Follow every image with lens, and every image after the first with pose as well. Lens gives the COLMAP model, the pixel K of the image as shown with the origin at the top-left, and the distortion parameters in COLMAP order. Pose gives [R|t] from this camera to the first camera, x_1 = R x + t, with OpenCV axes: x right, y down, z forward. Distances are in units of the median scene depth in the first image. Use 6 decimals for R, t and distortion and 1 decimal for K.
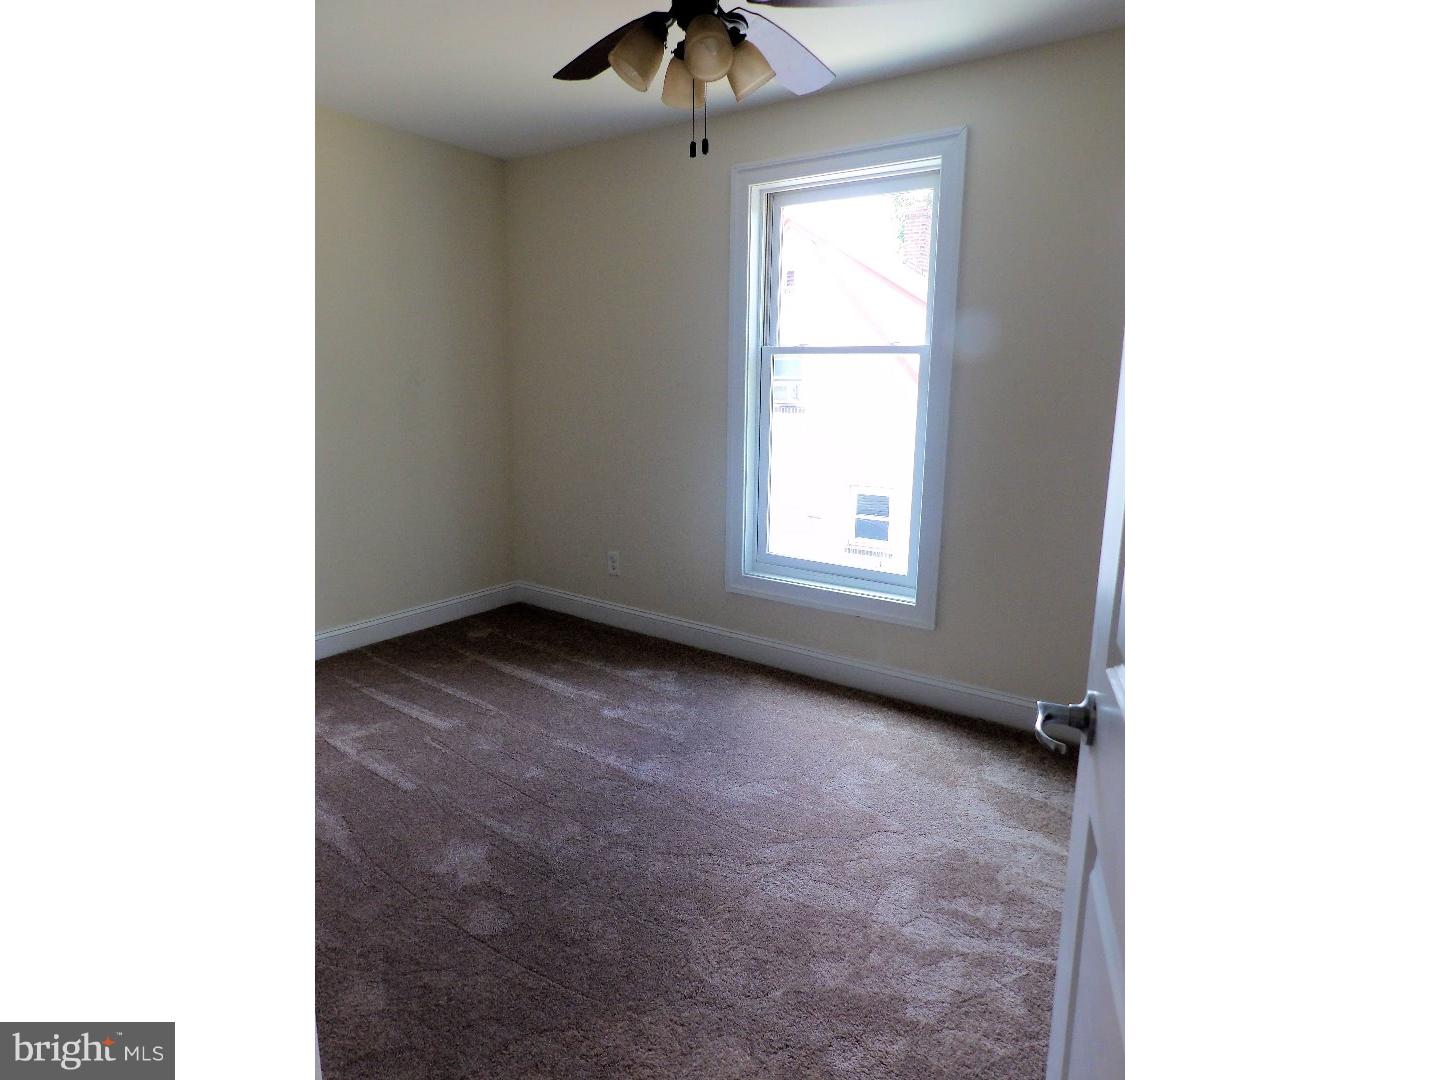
lens RADIAL K [[1039.3, 0, 718.1], [0, 1039.3, 571.5], [0, 0, 1]] dist [0.038919, 0.000051]
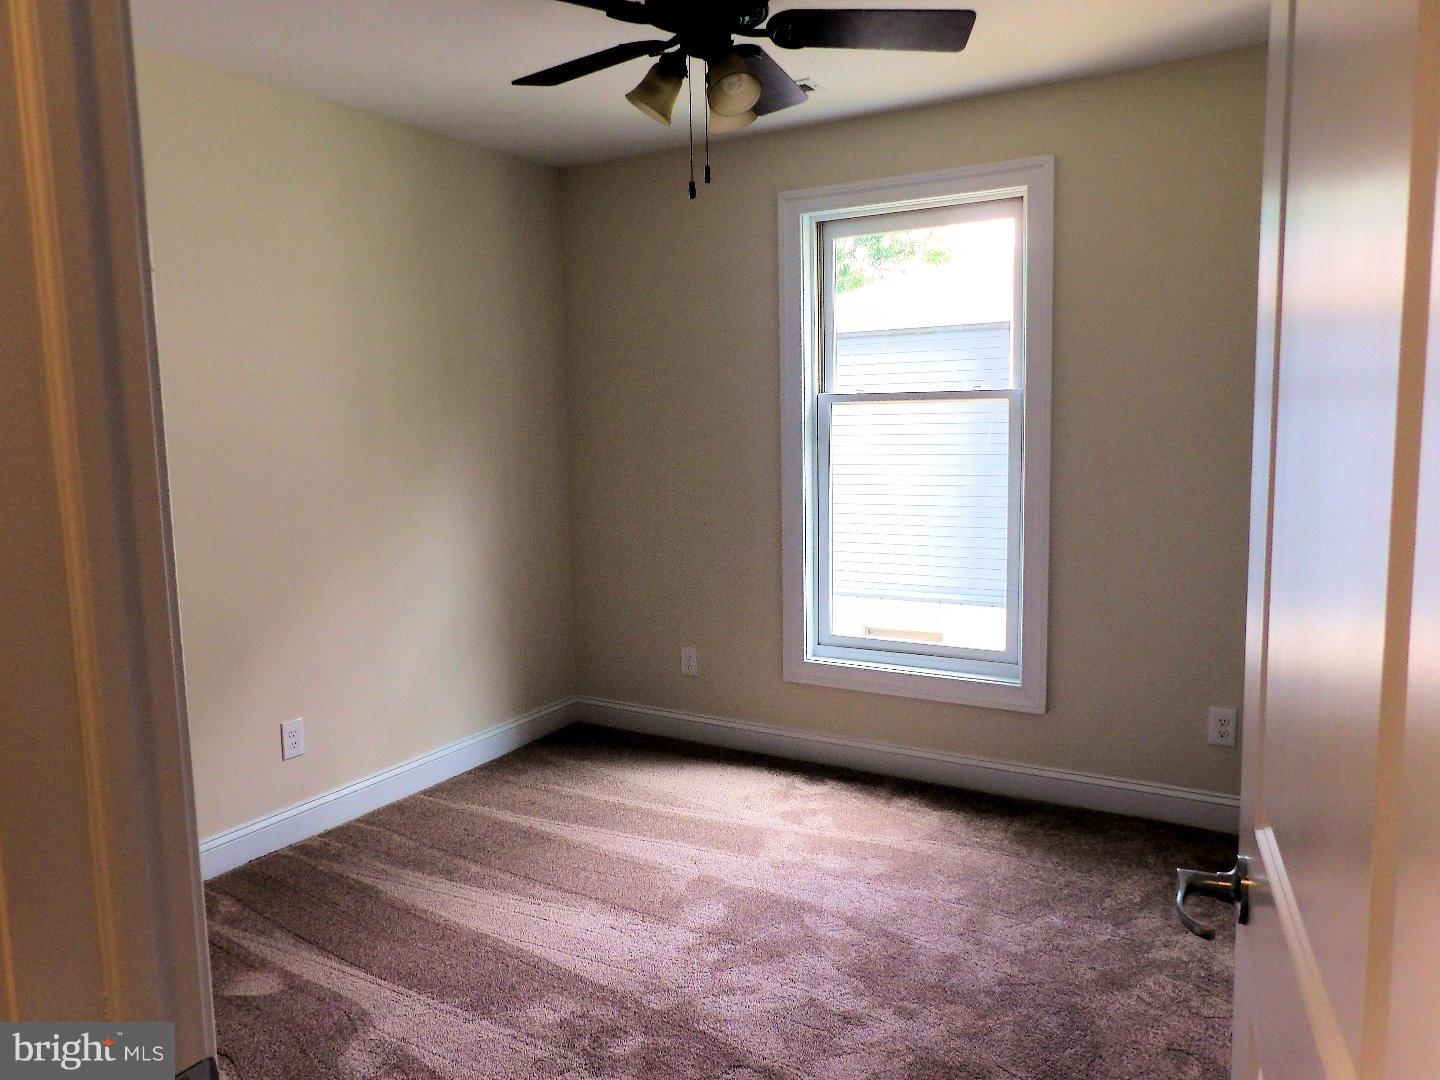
lens RADIAL K [[1044.5, 0, 720.0], [0, 1044.5, 540.0], [0, 0, 1]] dist [-0.045897, 0.000982]
pose [[0.981366, -0.048092, 0.186032, -0.208709], [0.062803, 0.995278, -0.074006, -0.039726], [-0.181594, 0.084310, 0.979753, 0.189316]]
